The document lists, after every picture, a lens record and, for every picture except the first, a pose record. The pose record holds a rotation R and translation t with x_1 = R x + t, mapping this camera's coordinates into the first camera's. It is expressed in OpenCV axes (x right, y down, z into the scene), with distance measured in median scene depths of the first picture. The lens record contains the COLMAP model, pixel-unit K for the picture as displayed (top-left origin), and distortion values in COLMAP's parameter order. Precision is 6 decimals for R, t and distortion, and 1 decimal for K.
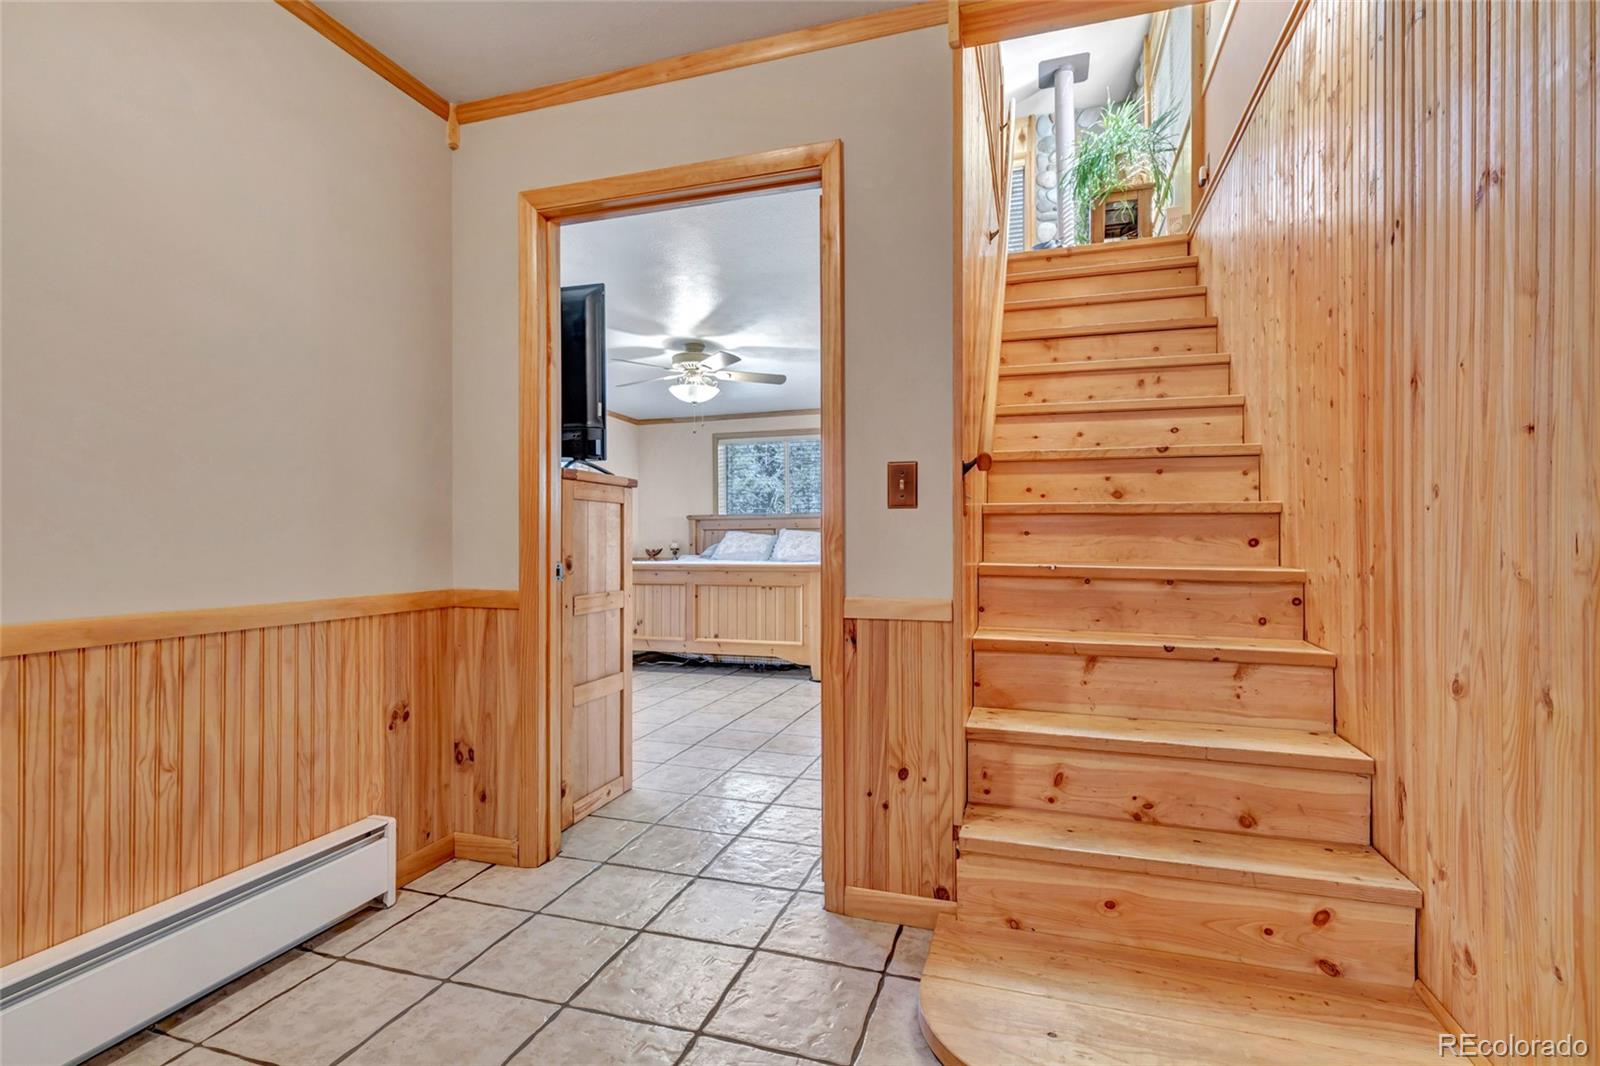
lens RADIAL K [[735.1, 0, 804.6], [0, 735.1, 541.7], [0, 0, 1]] dist [0.000789, -0.000970]
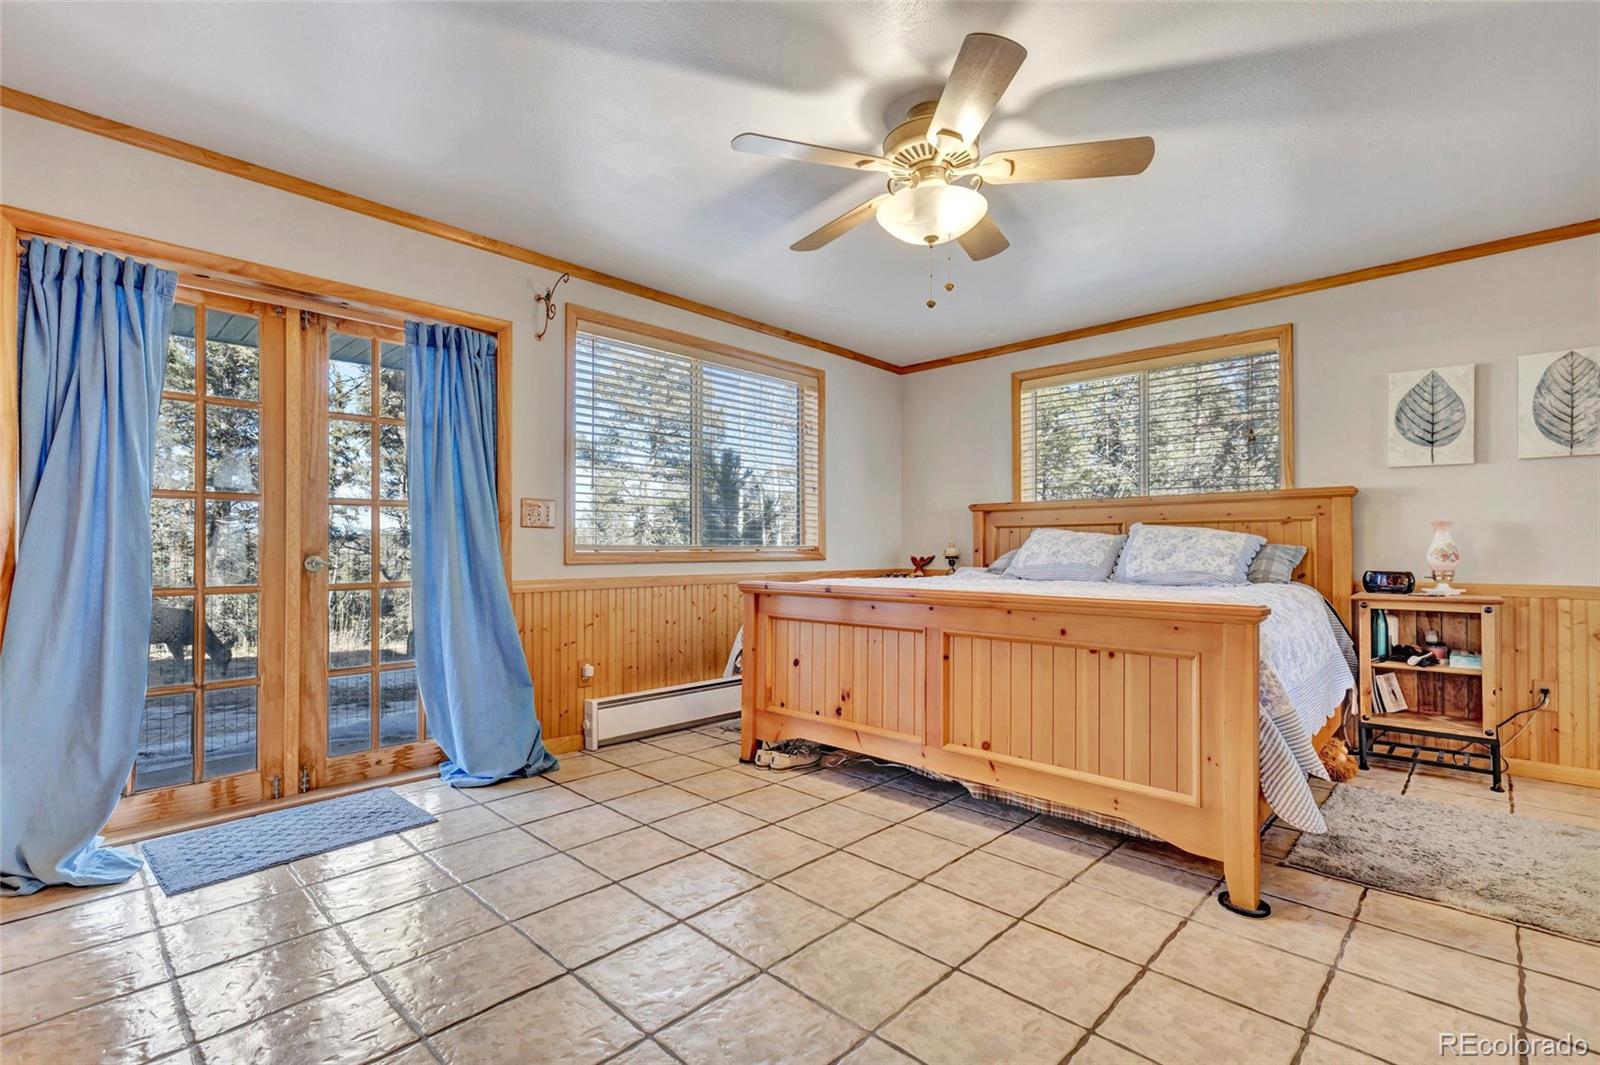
lens RADIAL K [[735.1, 0, 778.1], [0, 735.1, 549.0], [0, 0, 1]] dist [0.000789, -0.000970]
pose [[0.890246, 0.005910, -0.455442, -0.017951], [-0.003073, 0.999971, 0.006969, -0.000937], [0.455470, -0.004804, 0.890238, 0.384391]]
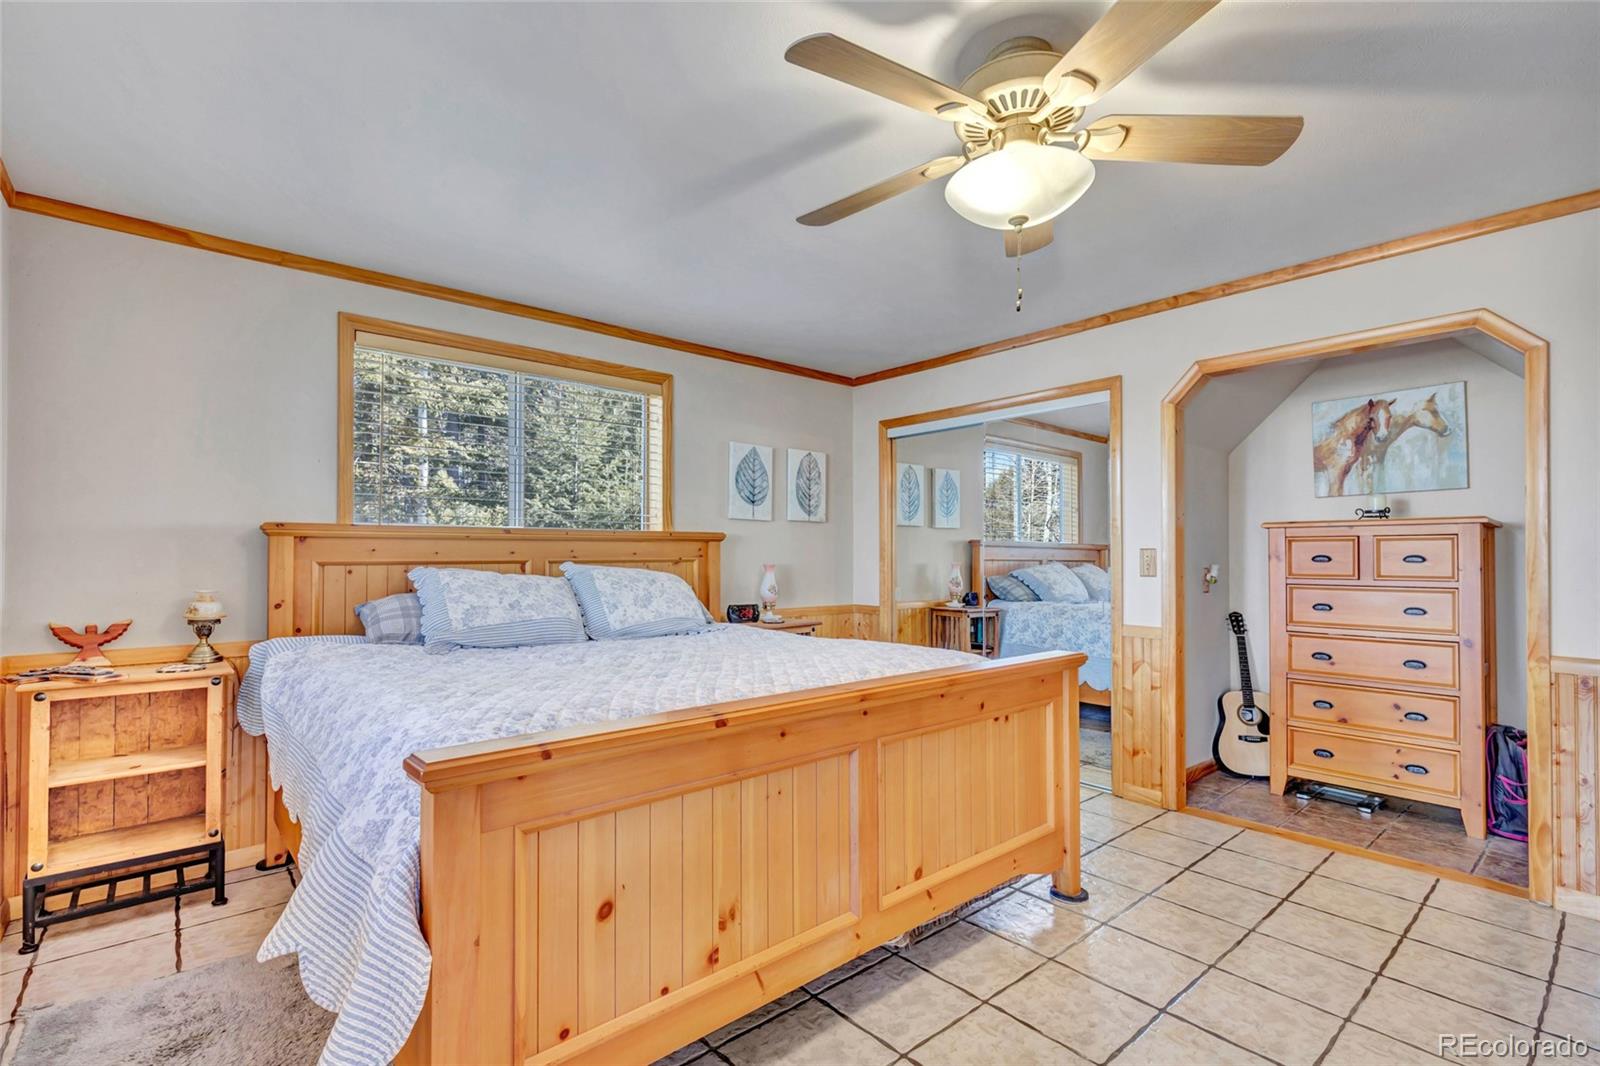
lens RADIAL K [[735.1, 0, 813.9], [0, 735.1, 542.2], [0, 0, 1]] dist [0.000789, -0.000970]
pose [[0.511332, 0.017276, 0.859210, -0.350653], [-0.008075, 0.999850, -0.015298, -0.024710], [-0.859345, 0.000884, 0.511395, 0.636730]]
